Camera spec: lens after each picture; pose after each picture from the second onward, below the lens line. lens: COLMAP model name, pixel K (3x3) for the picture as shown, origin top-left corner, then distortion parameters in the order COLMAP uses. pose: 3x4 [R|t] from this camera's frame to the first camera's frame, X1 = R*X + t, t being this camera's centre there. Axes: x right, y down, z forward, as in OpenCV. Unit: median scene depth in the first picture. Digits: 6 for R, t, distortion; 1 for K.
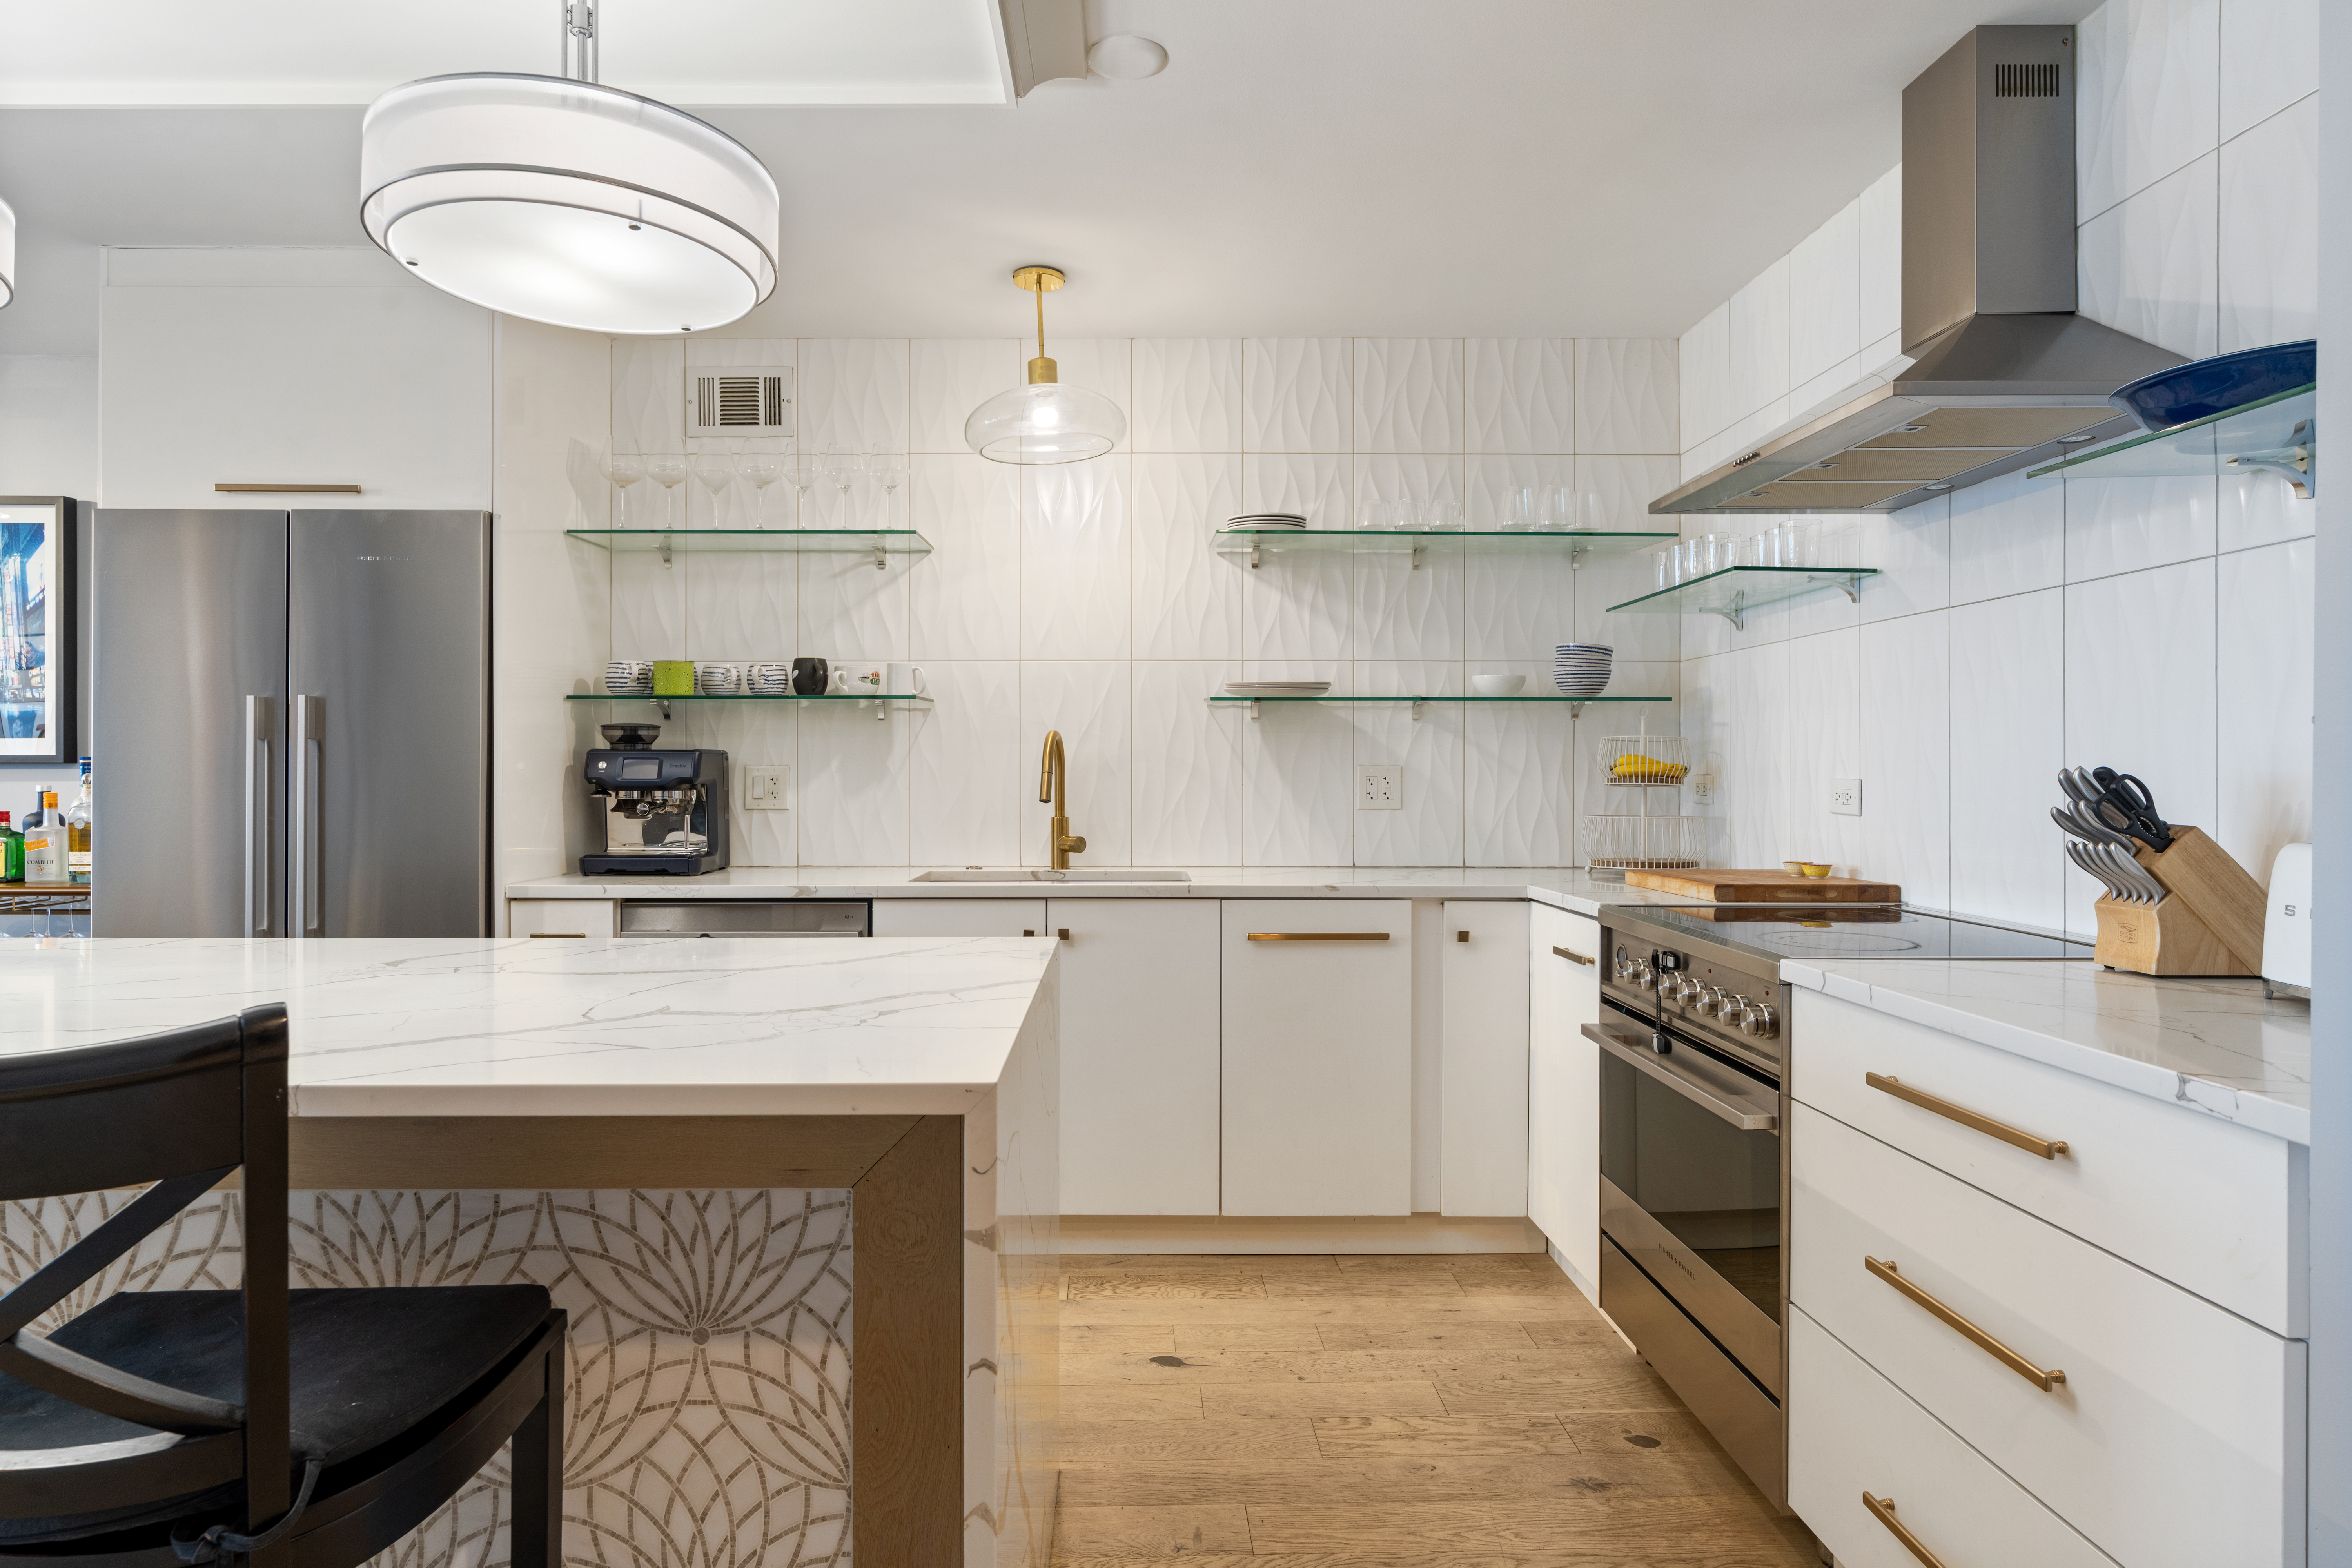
lens RADIAL K [[1337.9, 0, 1173.0], [0, 1337.9, 775.8], [0, 0, 1]] dist [-0.006574, 0.004507]
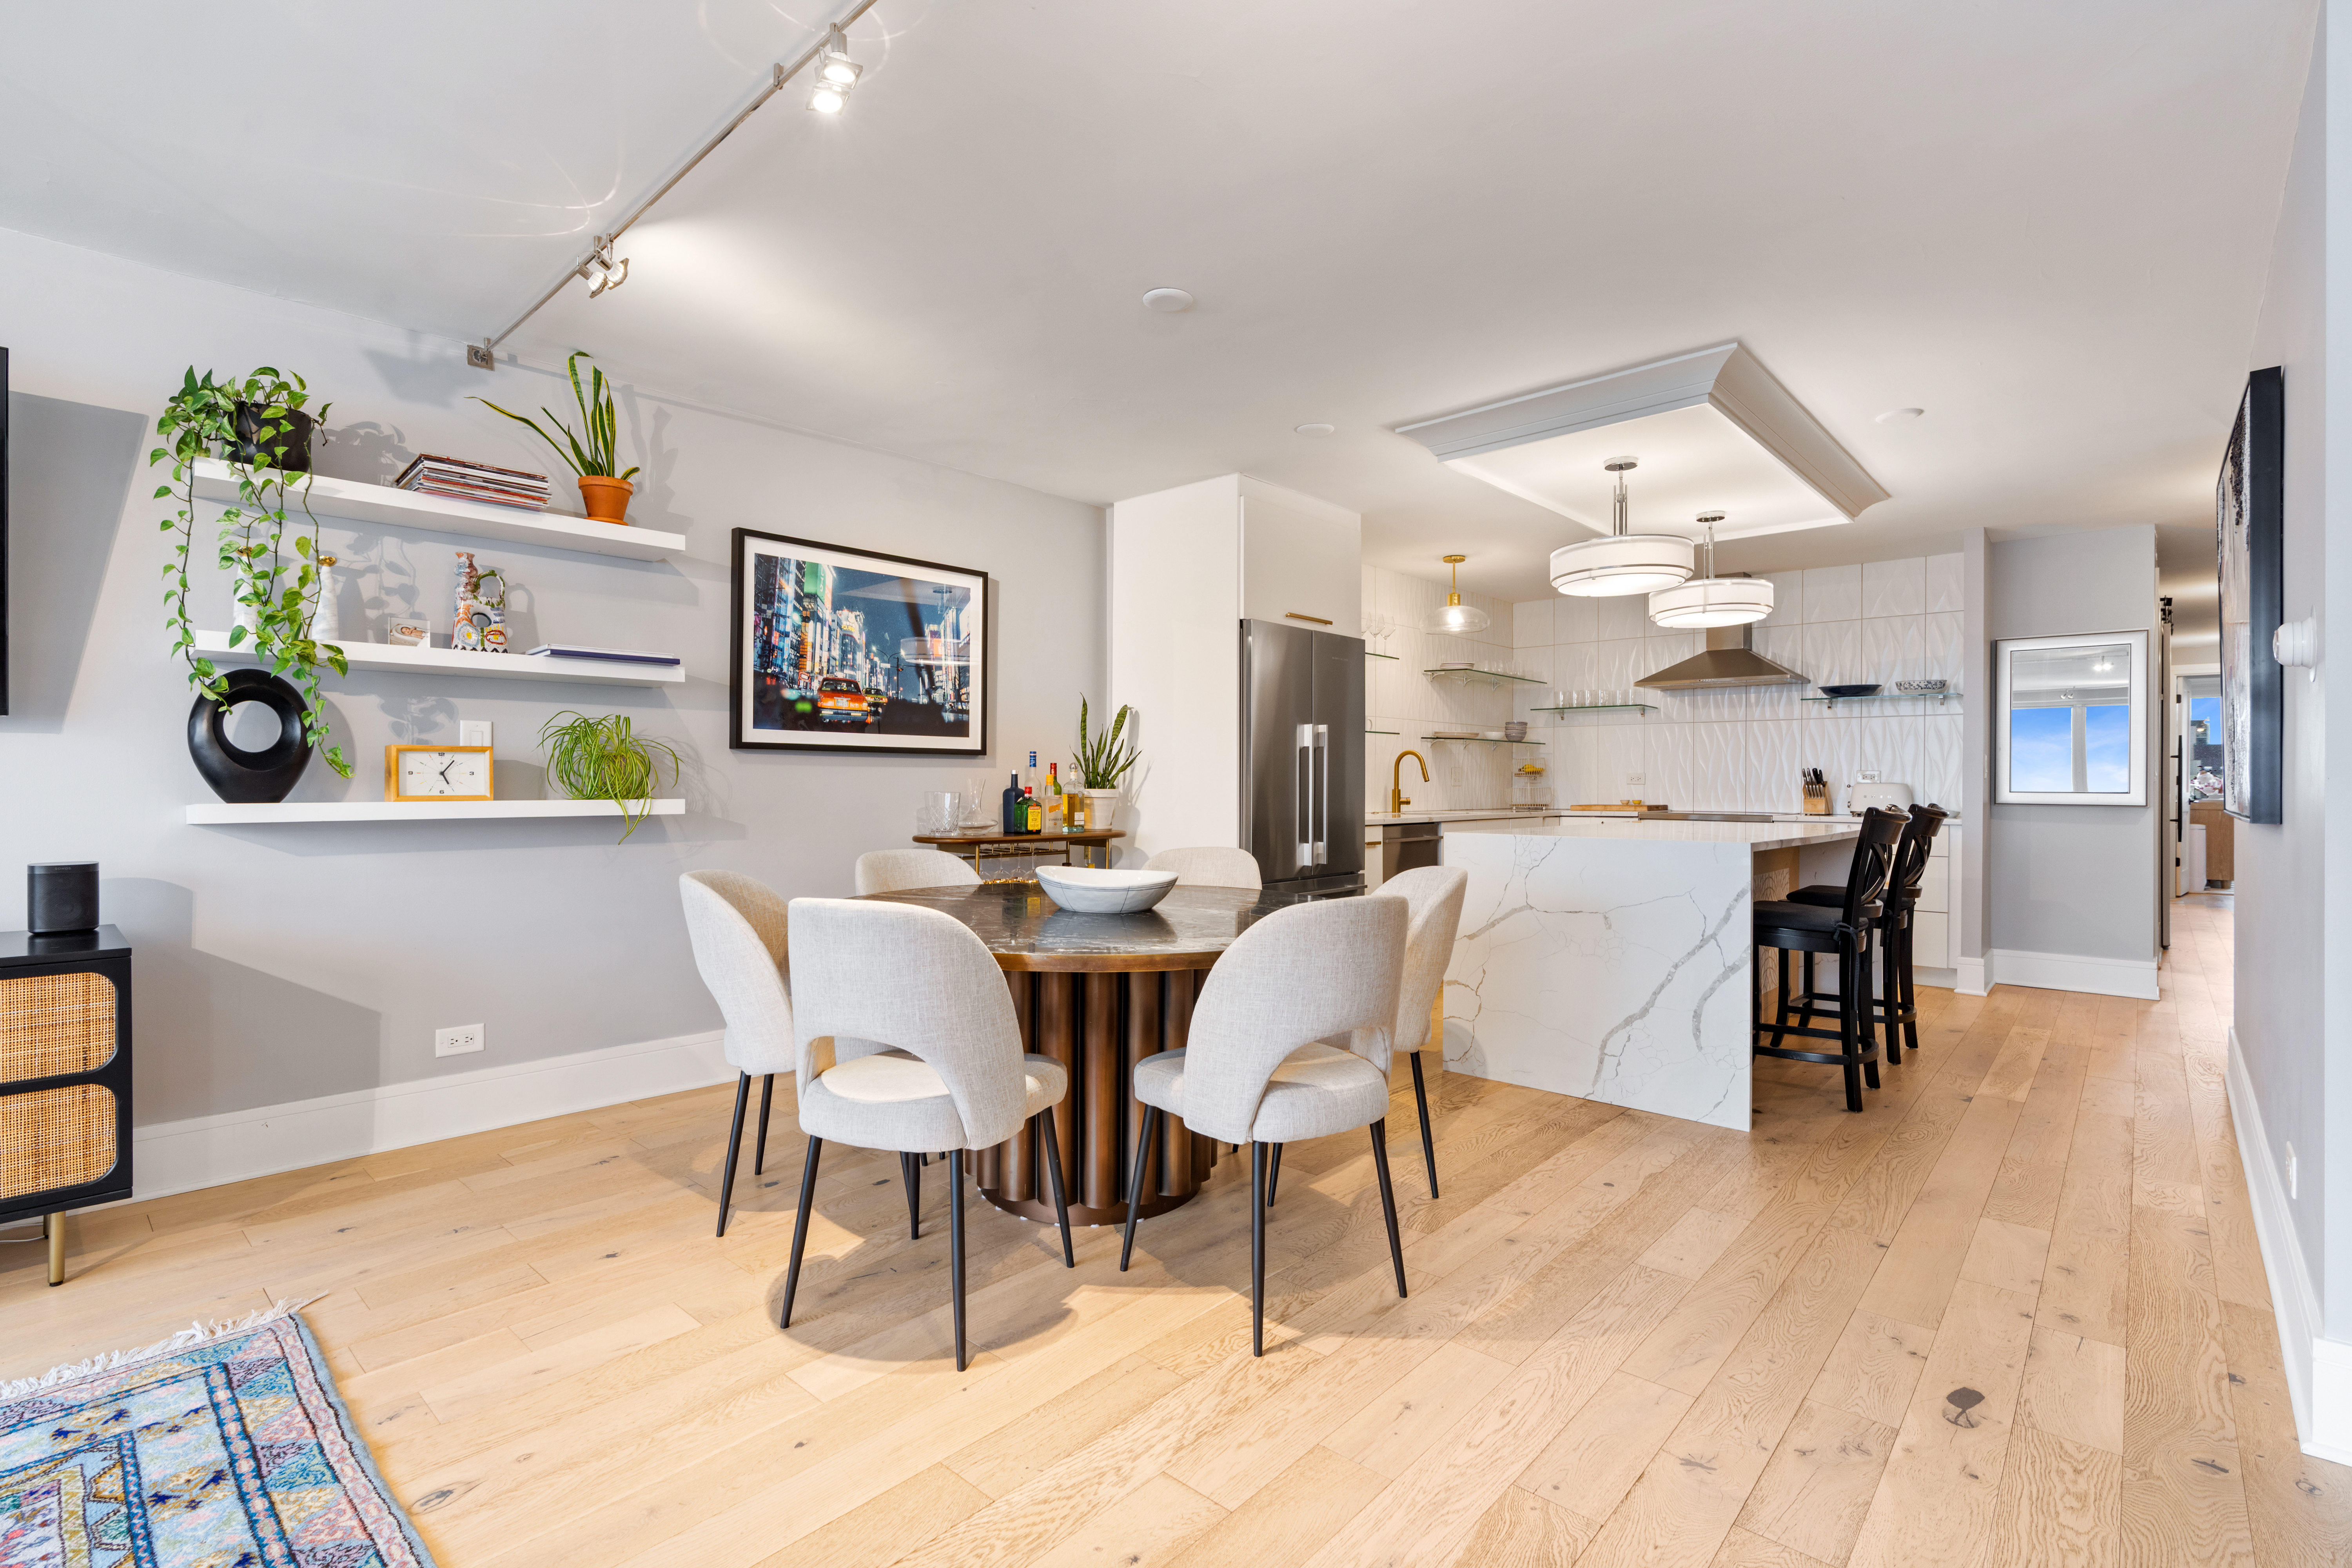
lens RADIAL K [[1082.4, 0, 1168.6], [0, 1082.4, 781.0], [0, 0, 1]] dist [-0.011351, 0.004191]
pose [[0.690339, 0.002791, 0.723481, -1.737478], [-0.000123, 0.999993, -0.003741, 0.025727], [-0.723486, 0.002494, 0.690334, 0.044519]]
